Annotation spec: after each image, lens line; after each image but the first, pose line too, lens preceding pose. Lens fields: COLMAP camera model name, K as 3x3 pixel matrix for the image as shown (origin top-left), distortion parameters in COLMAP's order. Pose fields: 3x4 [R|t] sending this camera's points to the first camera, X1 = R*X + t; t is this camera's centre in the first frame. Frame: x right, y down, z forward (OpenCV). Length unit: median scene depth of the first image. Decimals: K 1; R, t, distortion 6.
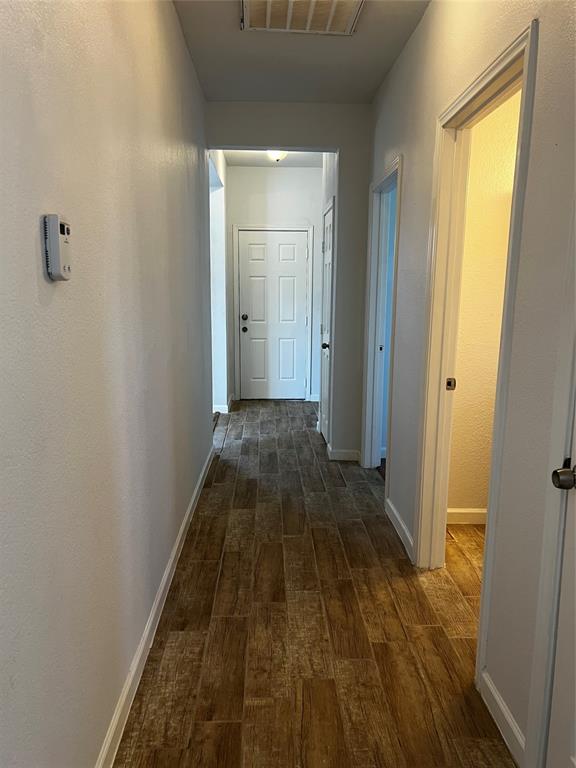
lens RADIAL K [[562.5, 0, 280.7], [0, 562.5, 387.0], [0, 0, 1]] dist [0.014400, -0.004119]
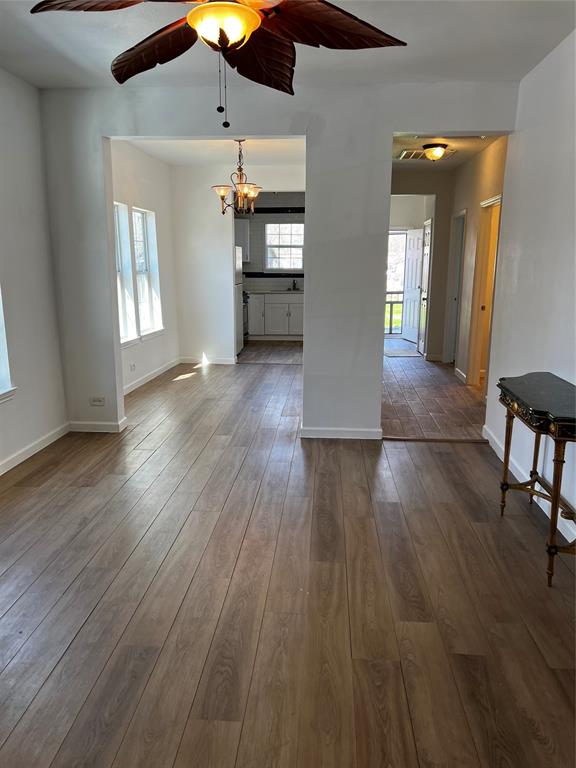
lens RADIAL K [[562.5, 0, 282.4], [0, 562.5, 383.8], [0, 0, 1]] dist [0.014400, -0.004119]
pose [[0.991876, 0.021269, -0.125415, -0.290305], [-0.016196, 0.999014, 0.041334, 0.271333], [0.126171, -0.038967, 0.991243, -1.792250]]
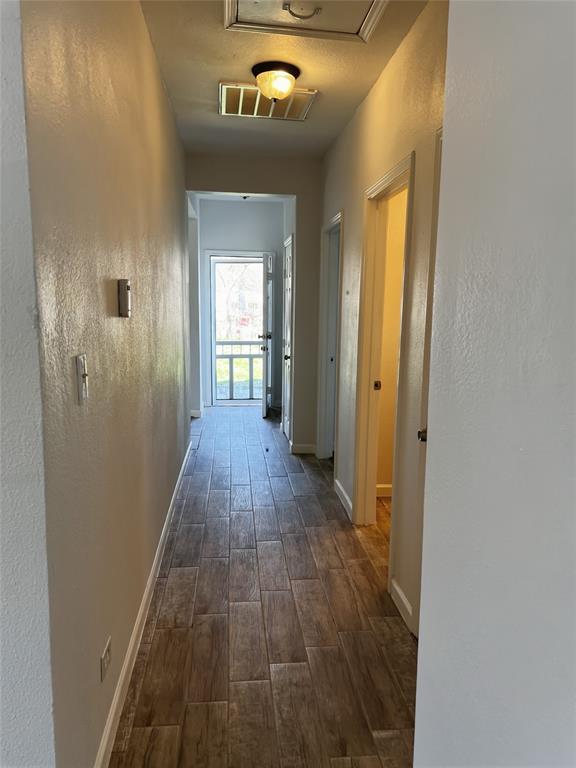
lens RADIAL K [[562.5, 0, 293.9], [0, 562.5, 384.7], [0, 0, 1]] dist [0.014400, -0.004119]
pose [[0.996280, -0.003302, 0.086109, -0.015895], [0.005626, 0.999626, -0.026770, 0.031951], [-0.085989, 0.027155, 0.995926, -0.370618]]
